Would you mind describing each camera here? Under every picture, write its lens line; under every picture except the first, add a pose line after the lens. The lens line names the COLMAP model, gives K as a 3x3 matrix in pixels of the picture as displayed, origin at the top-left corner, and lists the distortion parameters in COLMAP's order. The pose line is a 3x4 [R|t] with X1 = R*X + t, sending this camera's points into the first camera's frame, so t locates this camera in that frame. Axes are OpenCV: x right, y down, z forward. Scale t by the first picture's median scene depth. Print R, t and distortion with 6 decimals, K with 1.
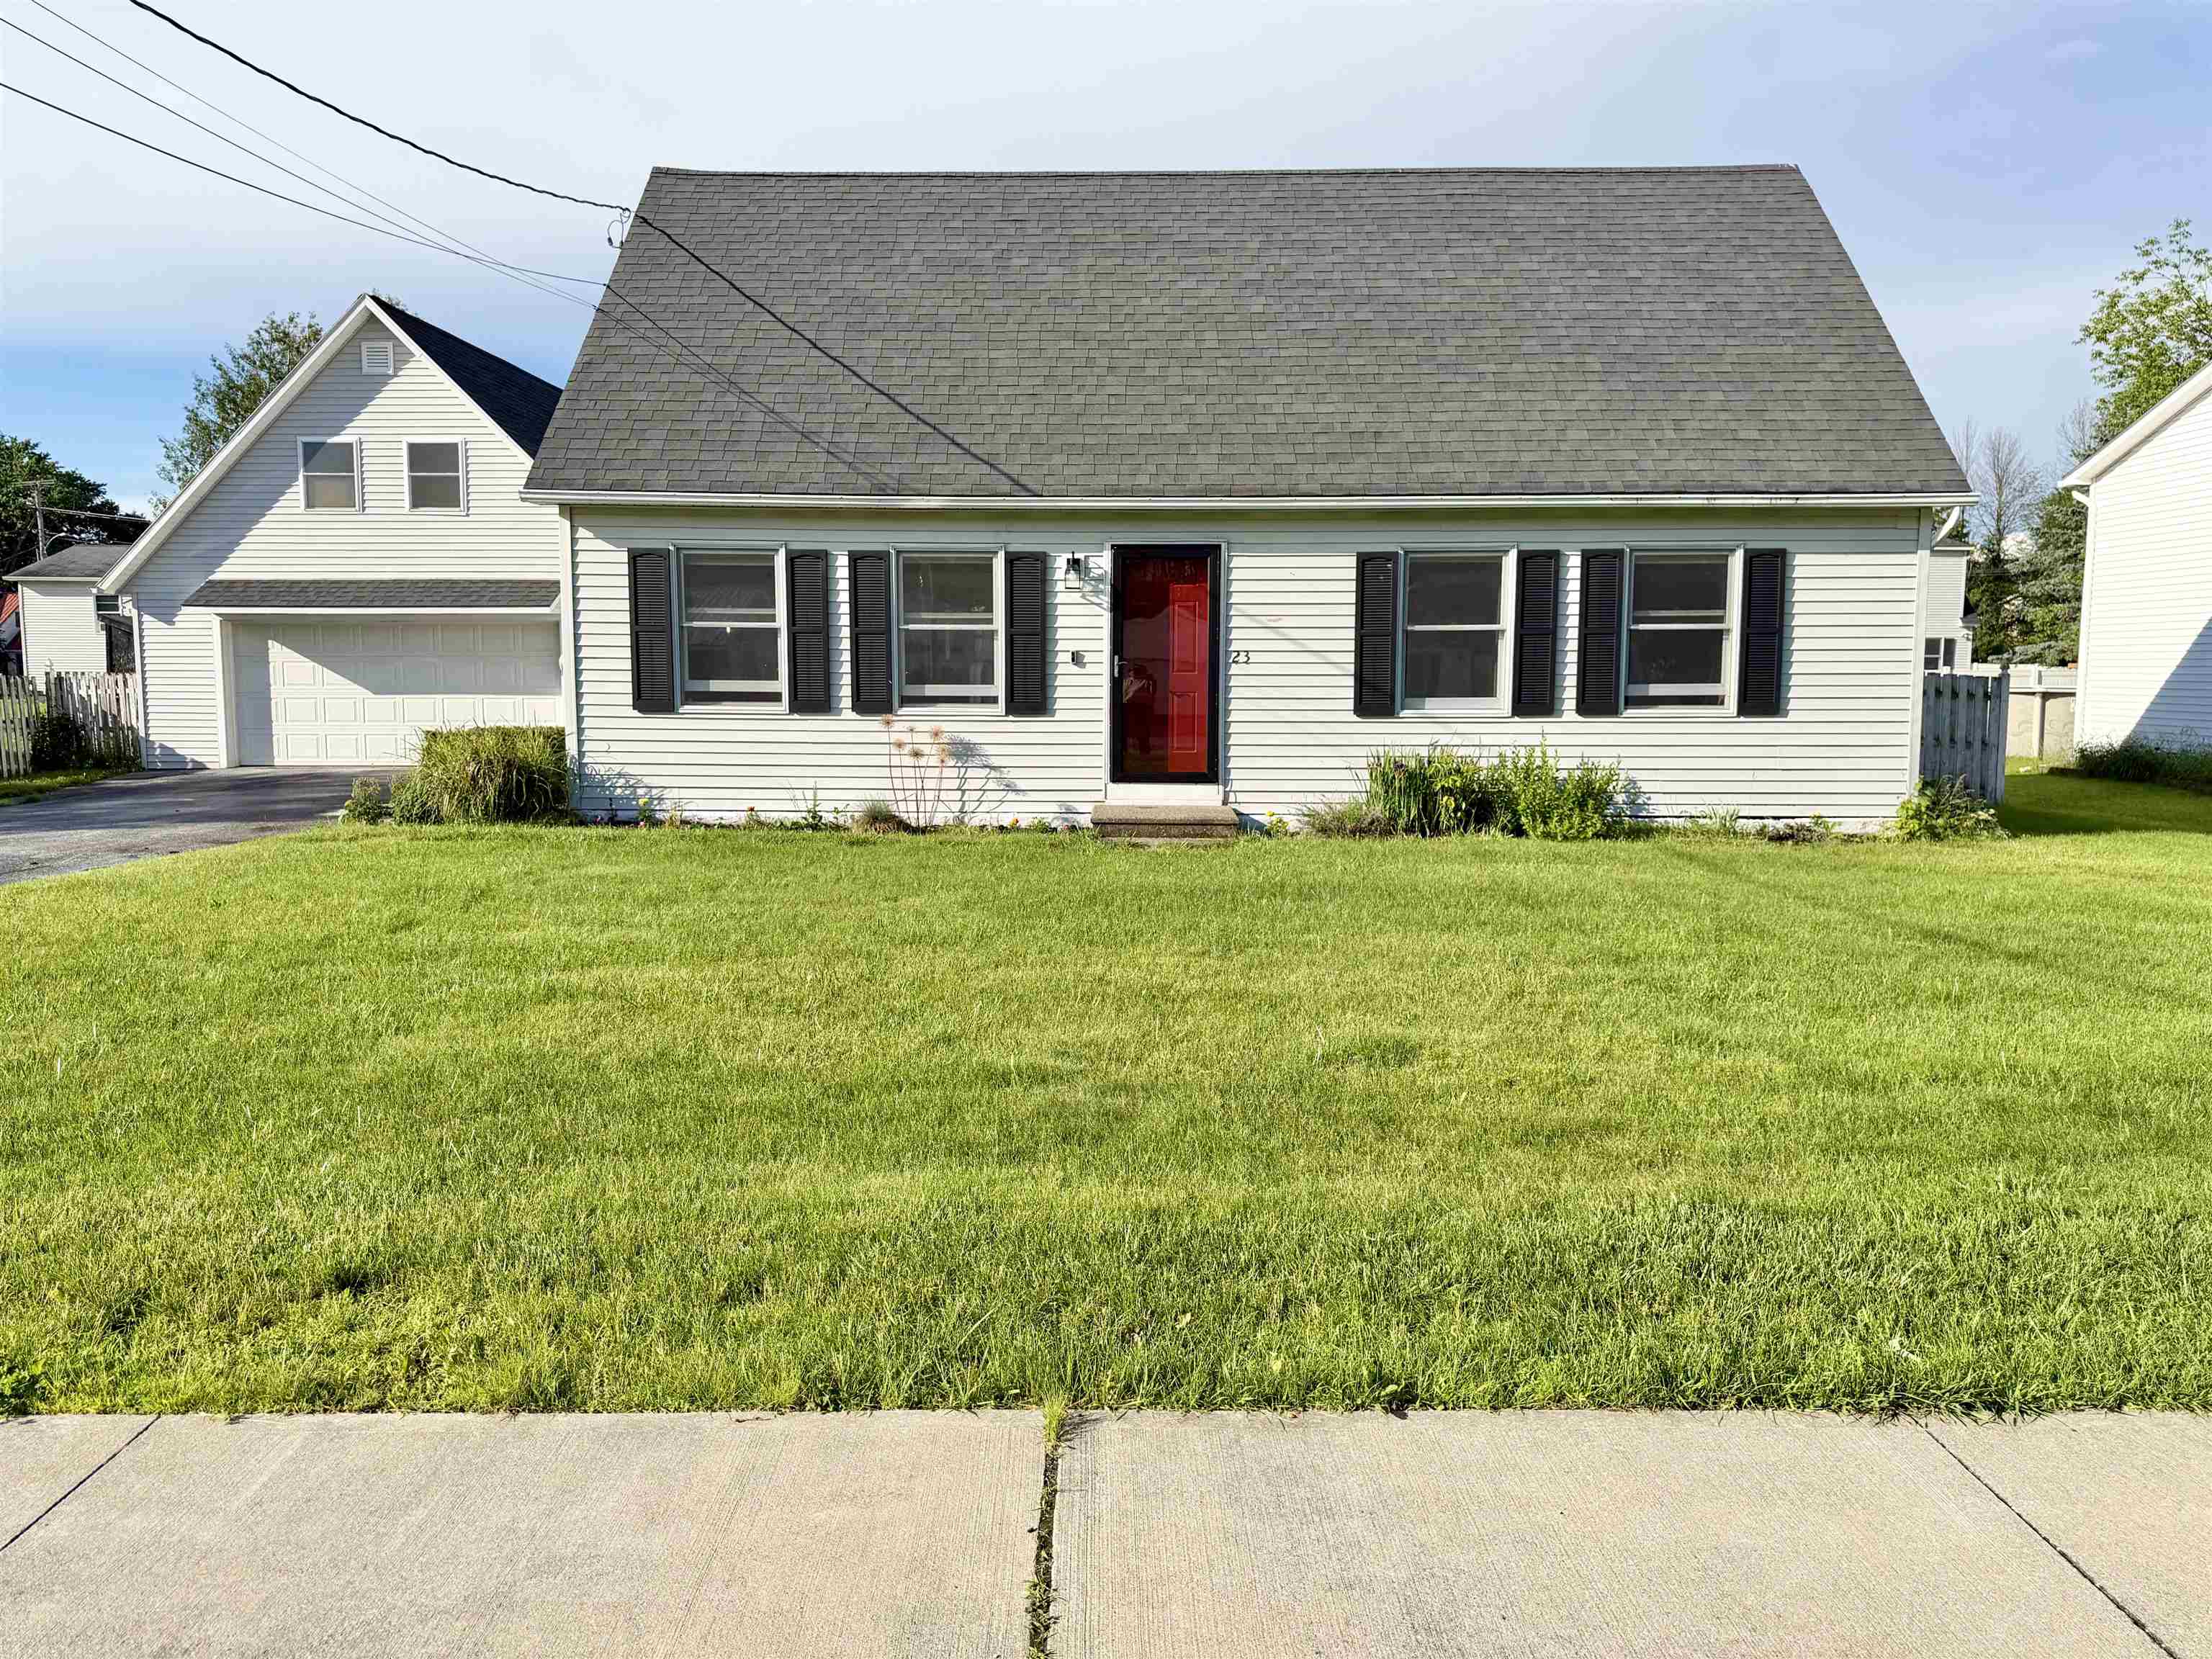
lens RADIAL K [[1548.7, 0, 1100.8], [0, 1548.7, 828.9], [0, 0, 1]] dist [0.053316, -0.056613]
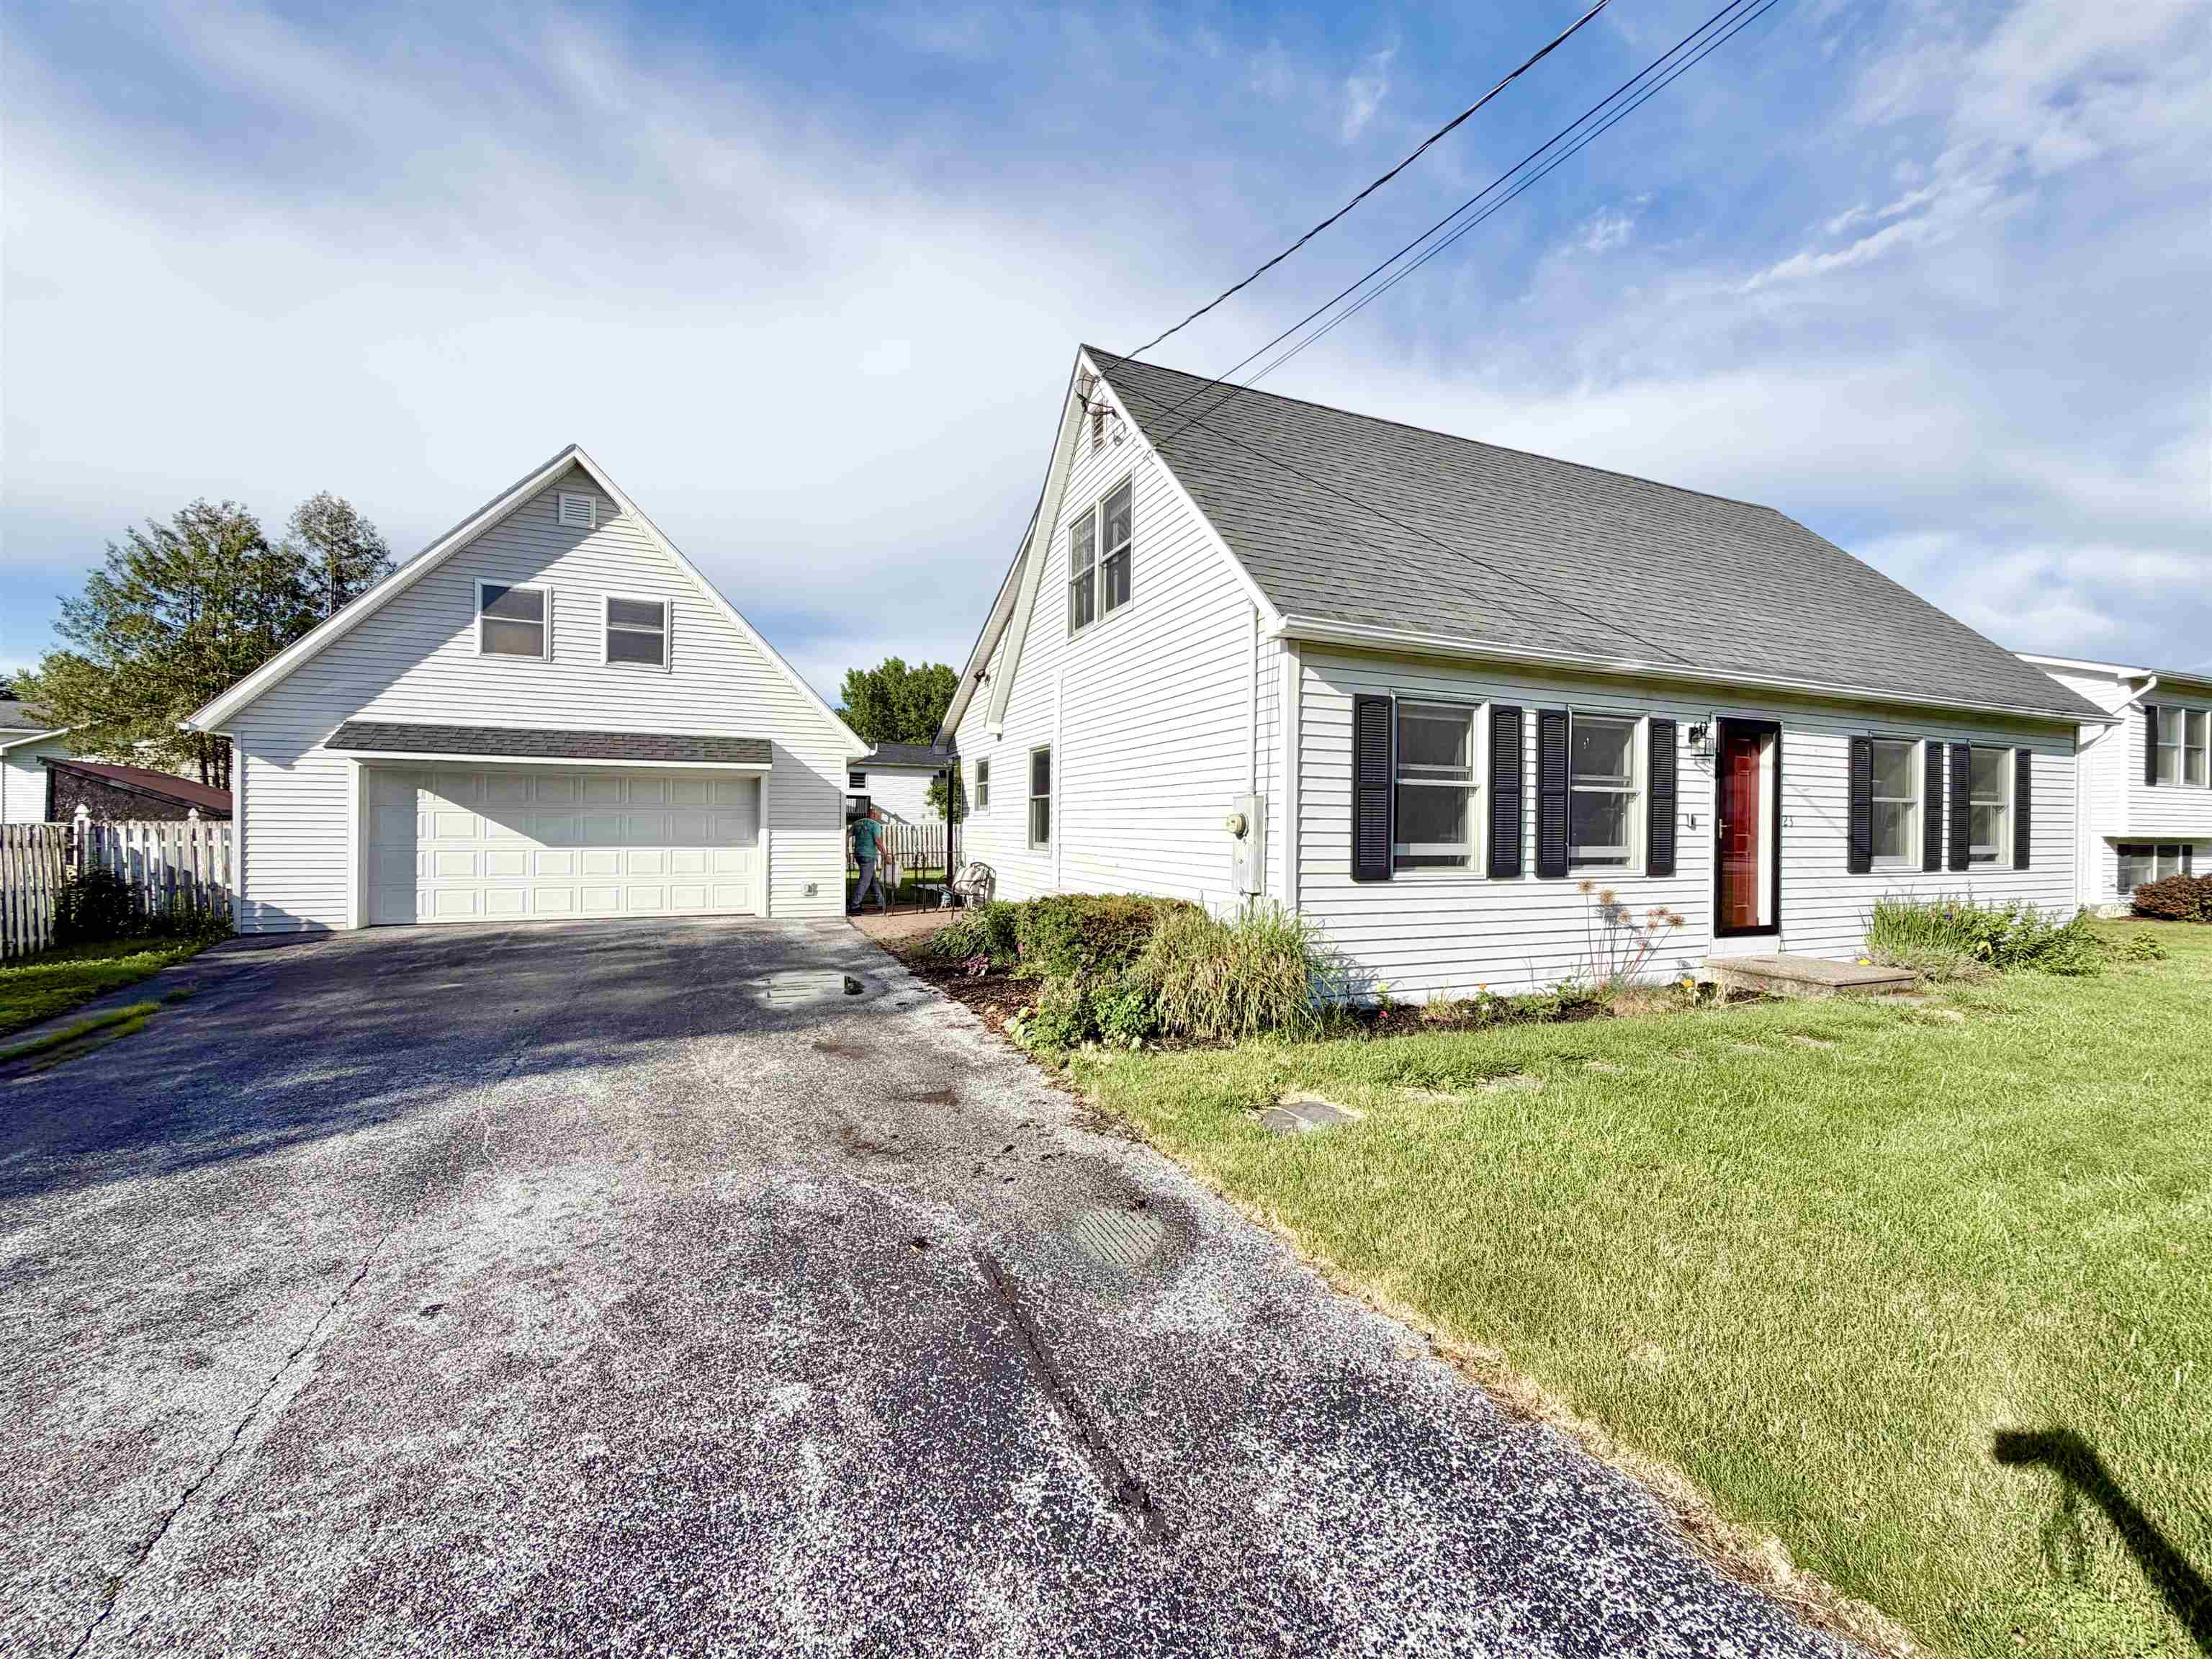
lens RADIAL K [[875.7, 0, 1095.5], [0, 875.7, 825.2], [0, 0, 1]] dist [0.003620, 0.000064]
pose [[0.915121, 0.005356, 0.403144, -0.380820], [0.032286, 0.995727, -0.086515, -0.041549], [-0.401885, 0.092187, 0.911038, 0.371817]]
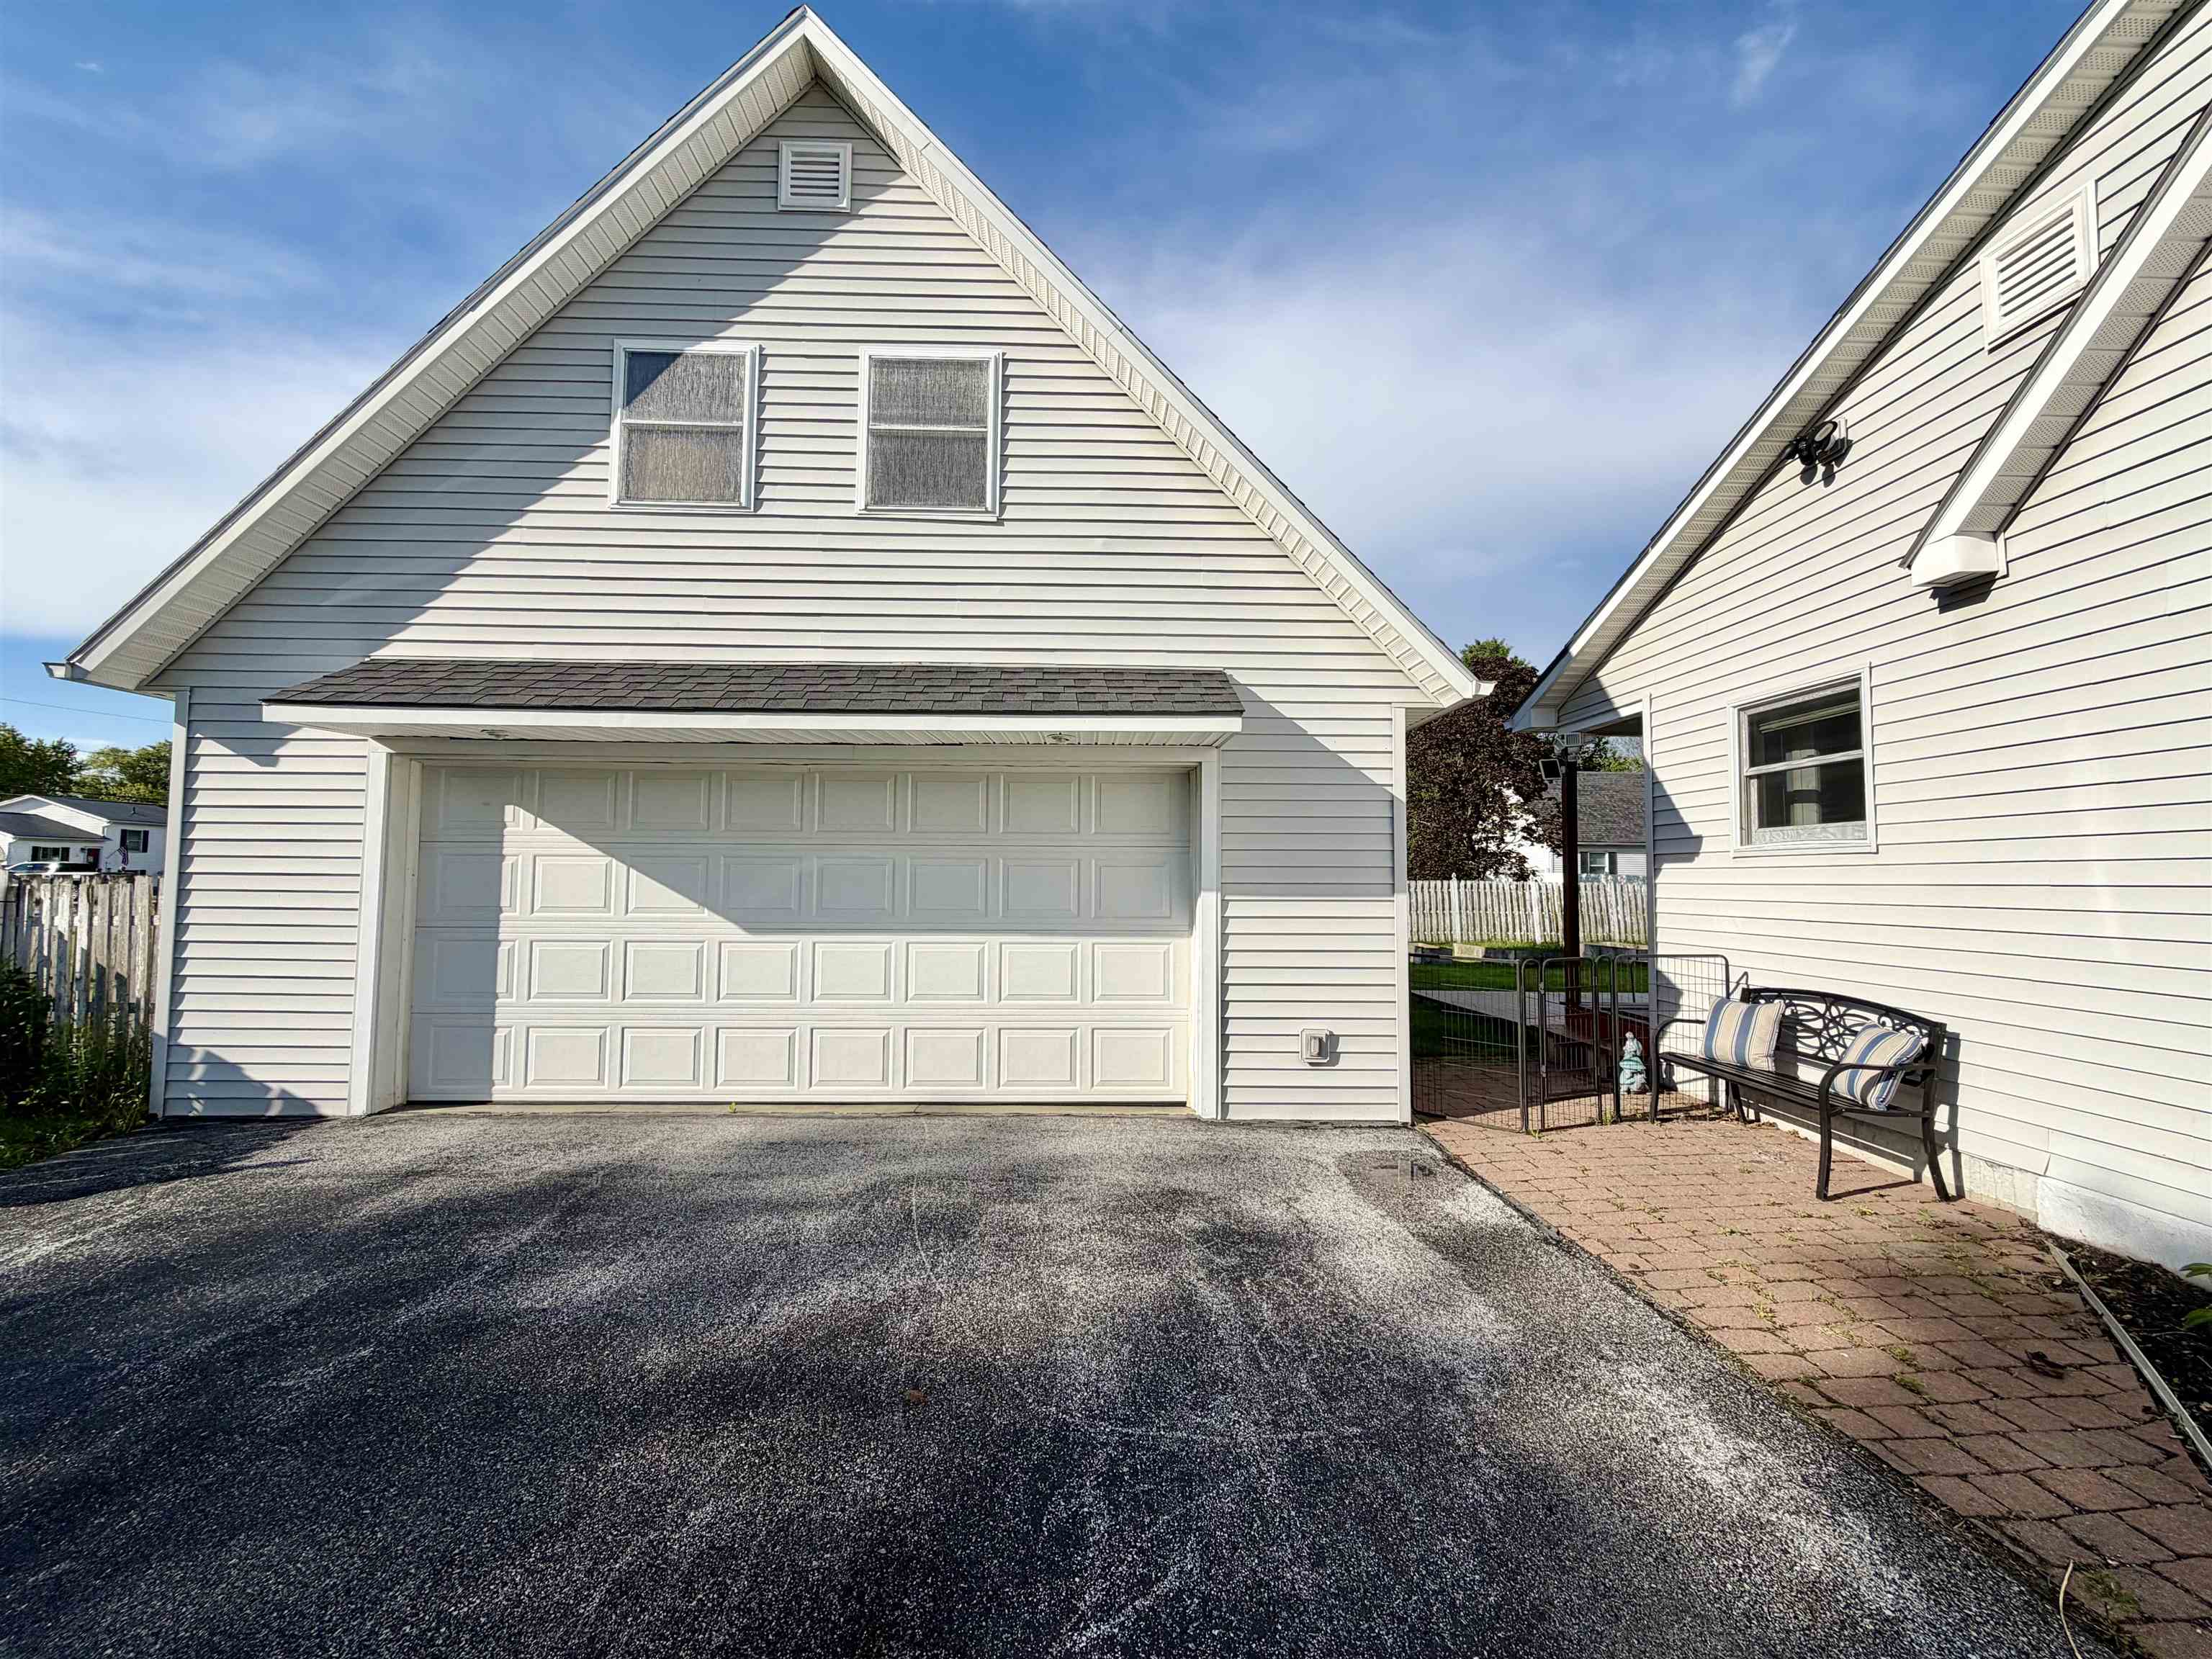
lens RADIAL K [[875.7, 0, 1117.1], [0, 875.7, 839.1], [0, 0, 1]] dist [0.003620, 0.000064]
pose [[0.998619, 0.009288, 0.051701, -0.384331], [-0.001729, 0.989522, -0.144373, -0.078187], [-0.052501, 0.144084, 0.988172, 0.769582]]
